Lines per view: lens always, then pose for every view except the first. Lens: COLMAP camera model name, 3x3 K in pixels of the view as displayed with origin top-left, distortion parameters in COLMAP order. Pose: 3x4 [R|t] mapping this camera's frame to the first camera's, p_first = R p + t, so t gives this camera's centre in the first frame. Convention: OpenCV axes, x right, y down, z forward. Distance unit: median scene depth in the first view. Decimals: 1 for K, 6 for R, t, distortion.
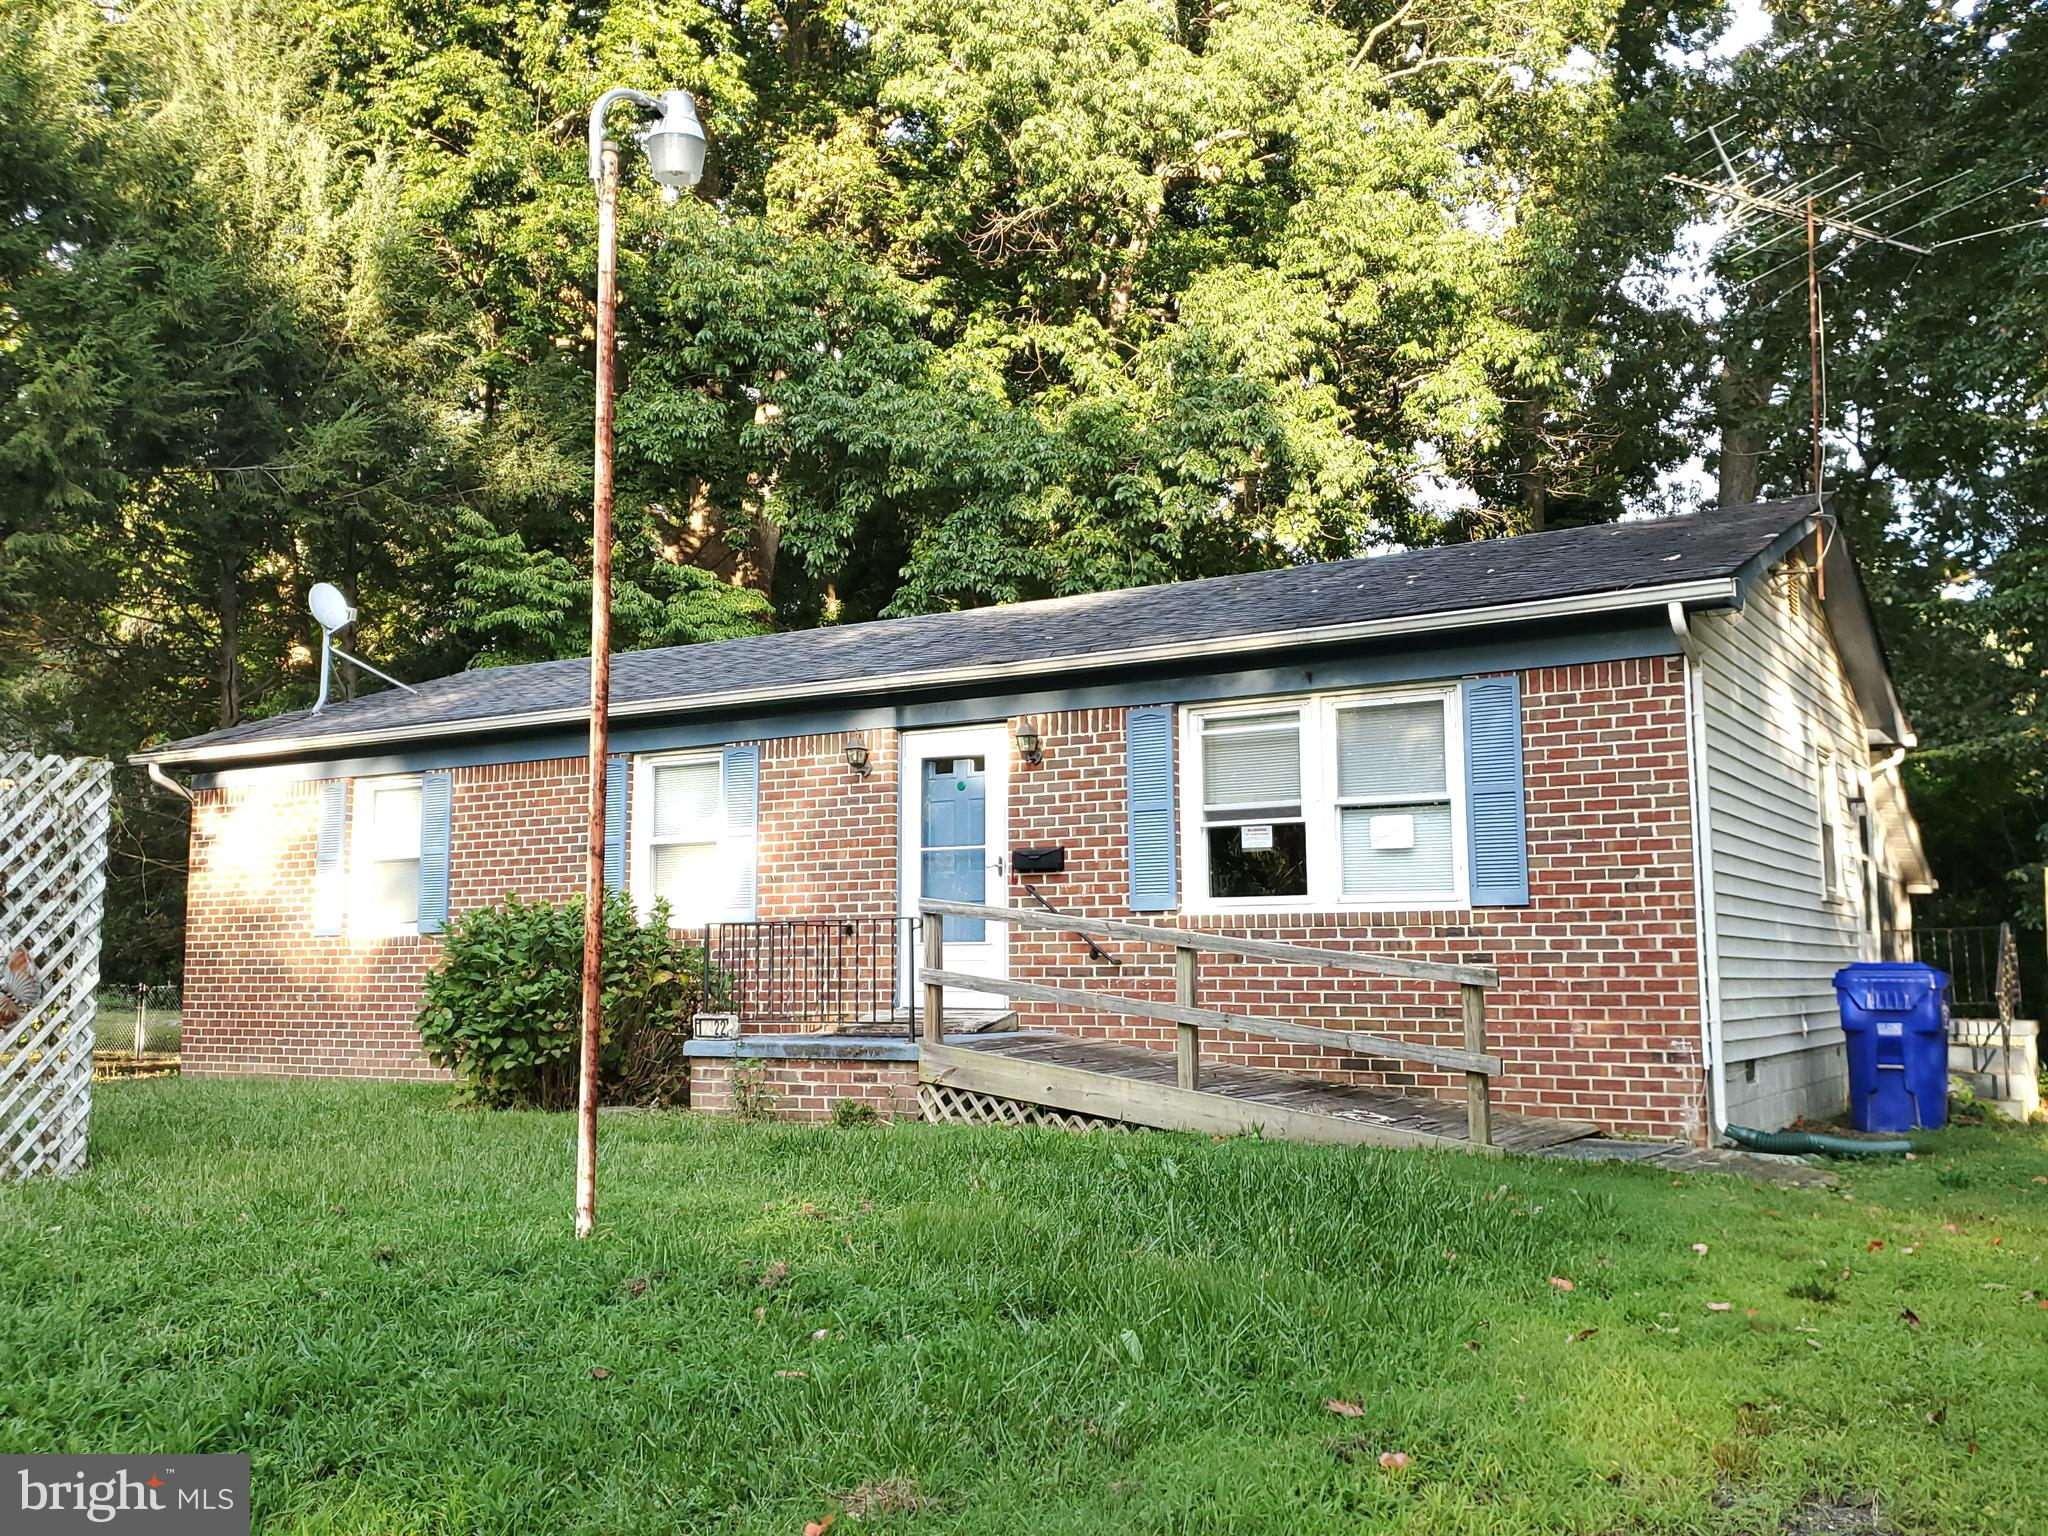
lens RADIAL K [[1694.7, 0, 1026.9], [0, 1694.7, 750.4], [0, 0, 1]] dist [0.086389, -0.108456]
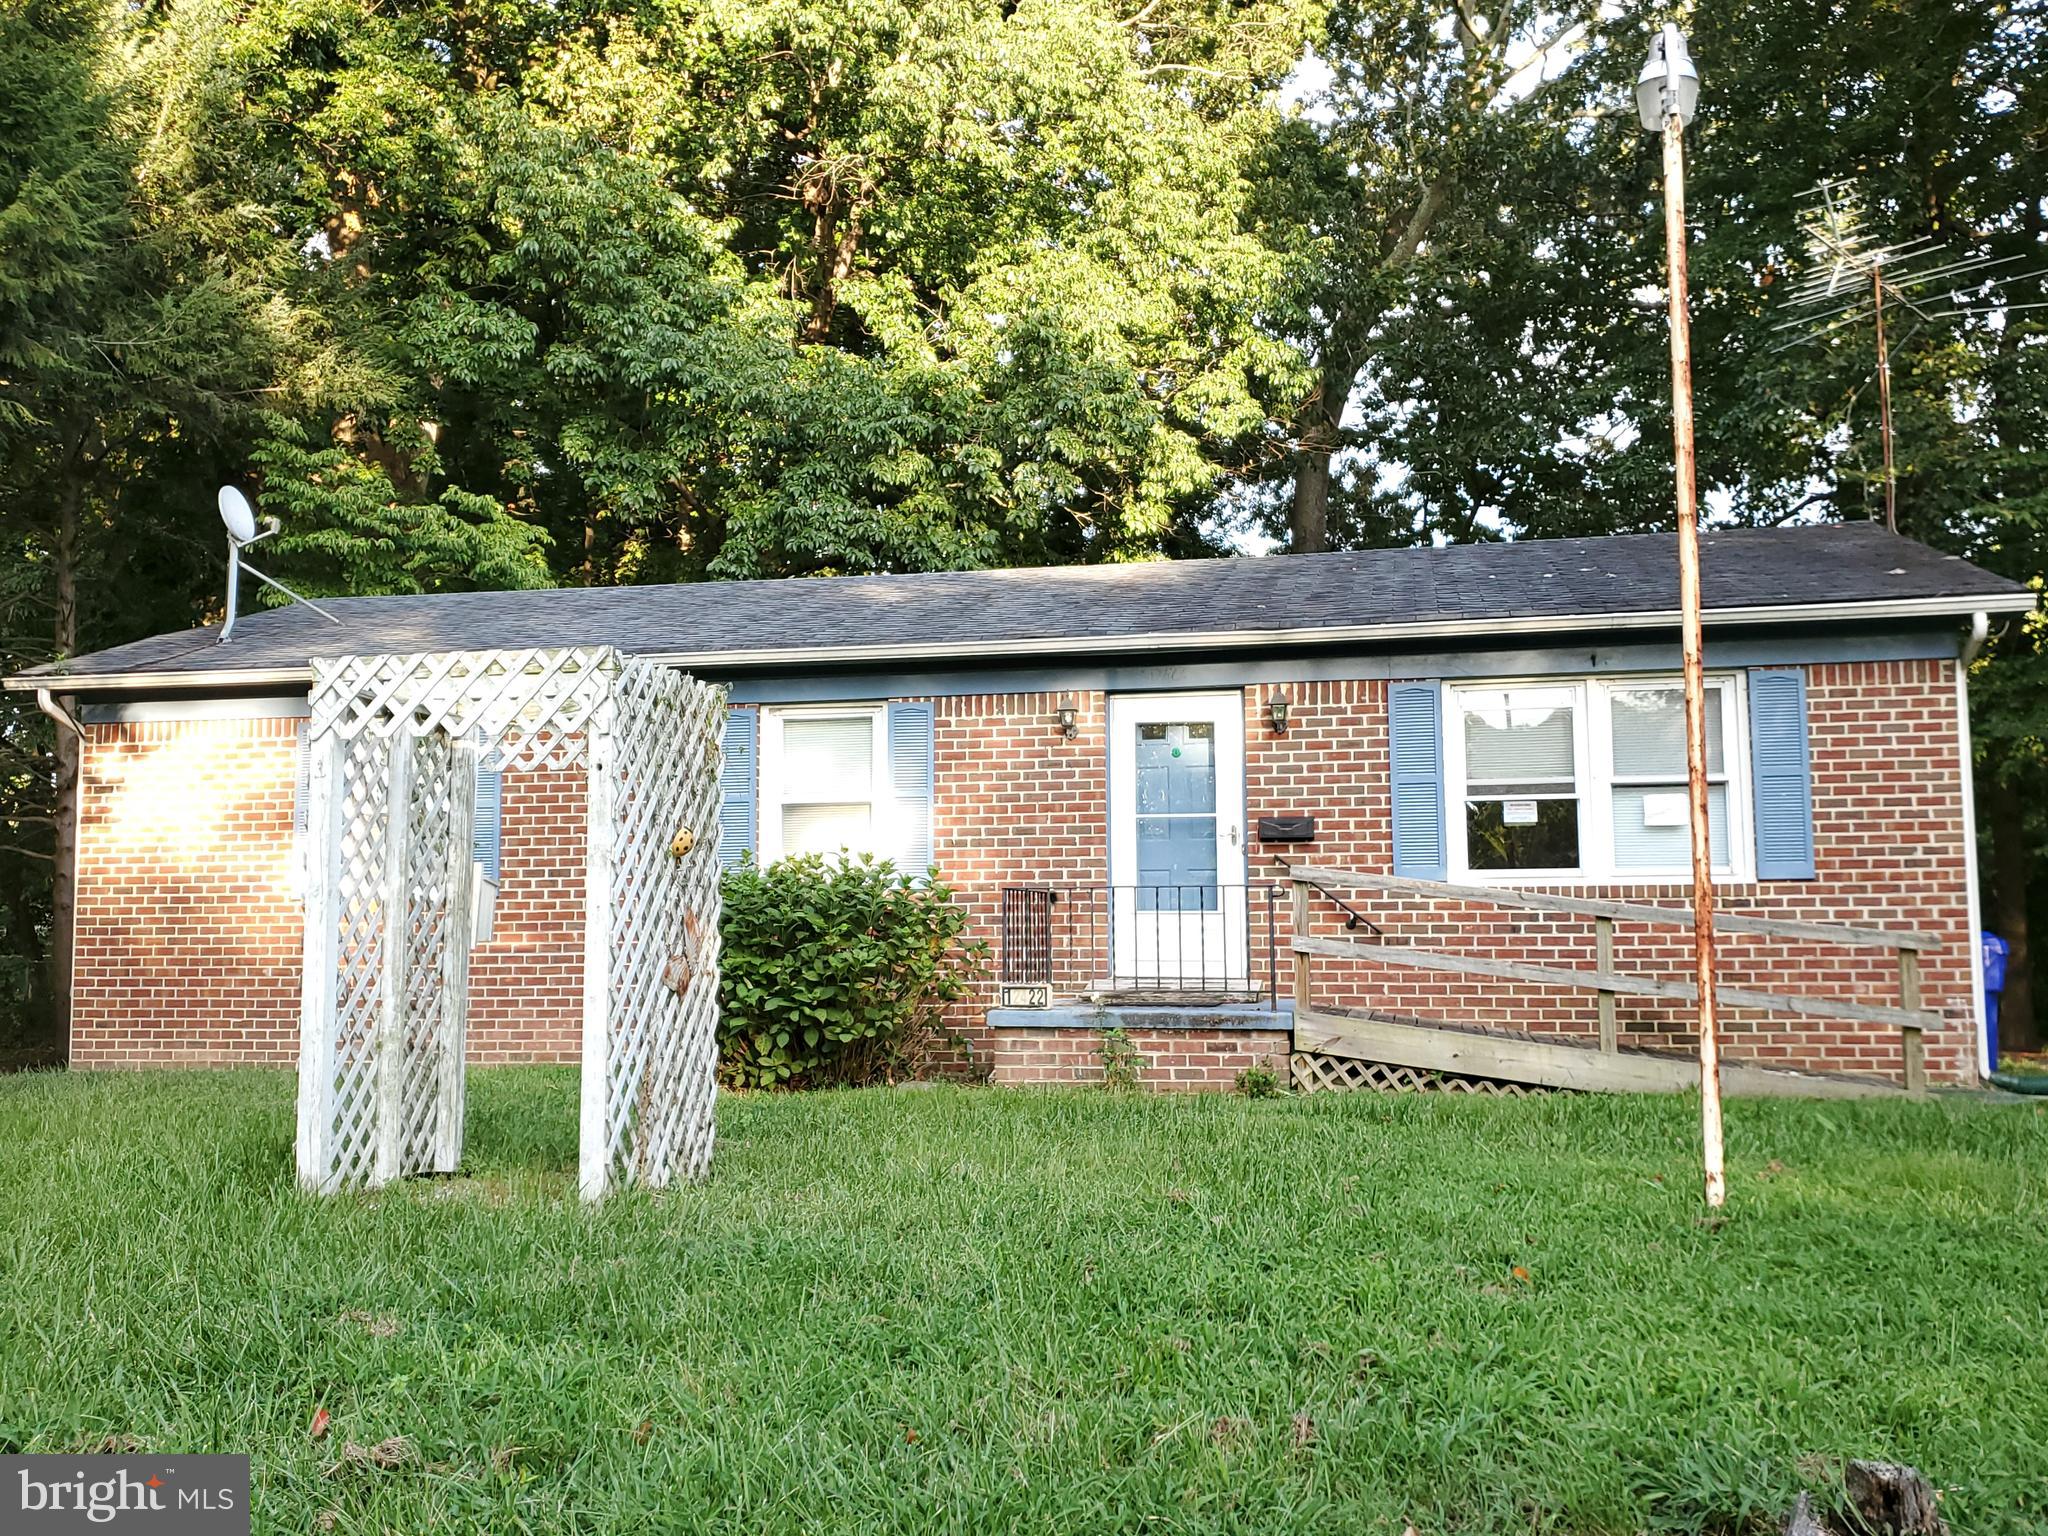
lens RADIAL K [[1694.7, 0, 858.8], [0, 1694.7, 765.6], [0, 0, 1]] dist [0.086389, -0.108456]
pose [[0.945450, 0.031791, 0.324212, -0.589026], [-0.039254, 0.999093, 0.016503, 0.021488], [-0.323393, -0.028329, 0.945841, 0.139186]]
